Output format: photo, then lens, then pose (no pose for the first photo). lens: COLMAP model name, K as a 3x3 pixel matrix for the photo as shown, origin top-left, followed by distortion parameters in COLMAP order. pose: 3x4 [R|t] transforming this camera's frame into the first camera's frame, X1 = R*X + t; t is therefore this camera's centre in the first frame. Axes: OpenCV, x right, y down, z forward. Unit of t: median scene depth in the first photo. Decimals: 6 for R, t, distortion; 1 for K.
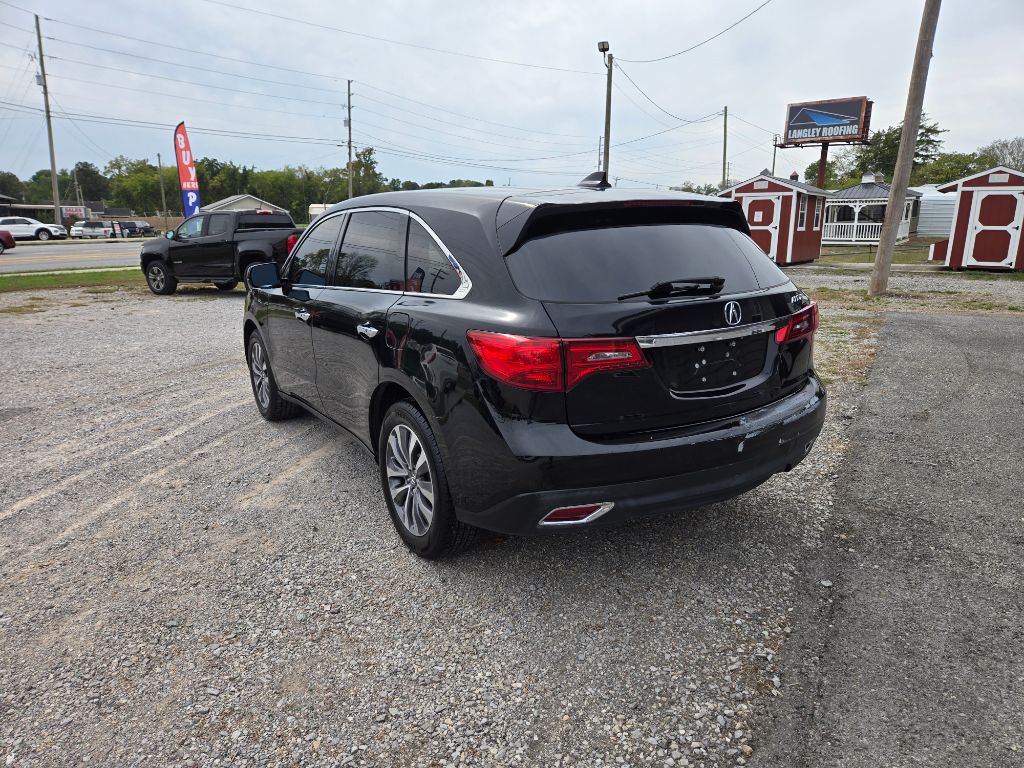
lens RADIAL K [[688.0, 0, 517.5], [0, 688.0, 383.6], [0, 0, 1]] dist [0.066512, -0.060550]
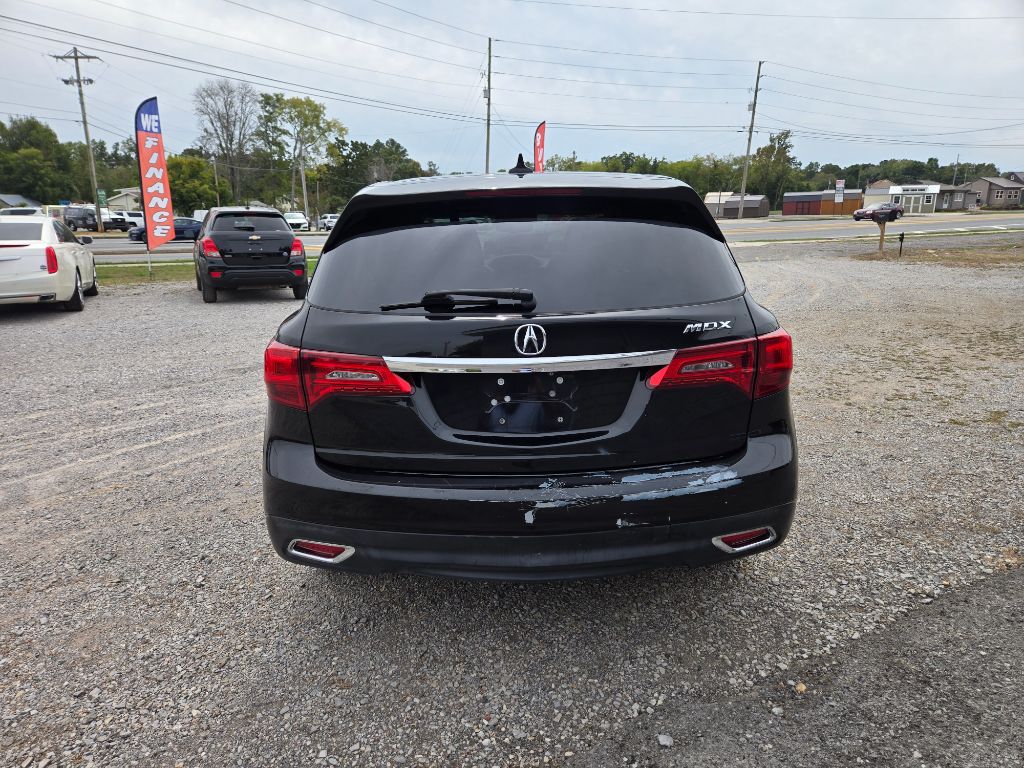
lens RADIAL K [[688.0, 0, 517.5], [0, 688.0, 383.6], [0, 0, 1]] dist [0.066512, -0.060550]
pose [[0.848073, 0.125301, -0.514852, 0.594204], [-0.117272, 0.991928, 0.048236, -0.076397], [0.516740, 0.019470, 0.855921, 0.305276]]
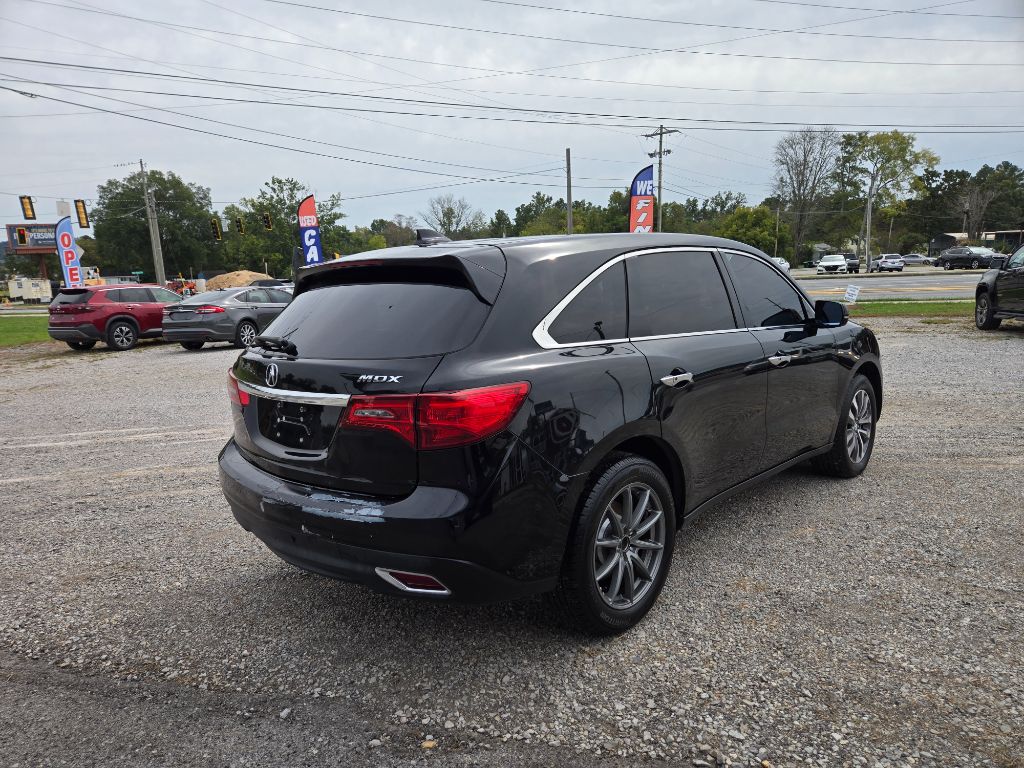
lens RADIAL K [[691.3, 0, 508.0], [0, 691.3, 384.3], [0, 0, 1]] dist [0.058895, -0.054502]
pose [[0.226486, 0.155166, -0.961575, 1.181220], [-0.185677, 0.976003, 0.113761, -0.231313], [0.956153, 0.152777, 0.249862, 0.928509]]
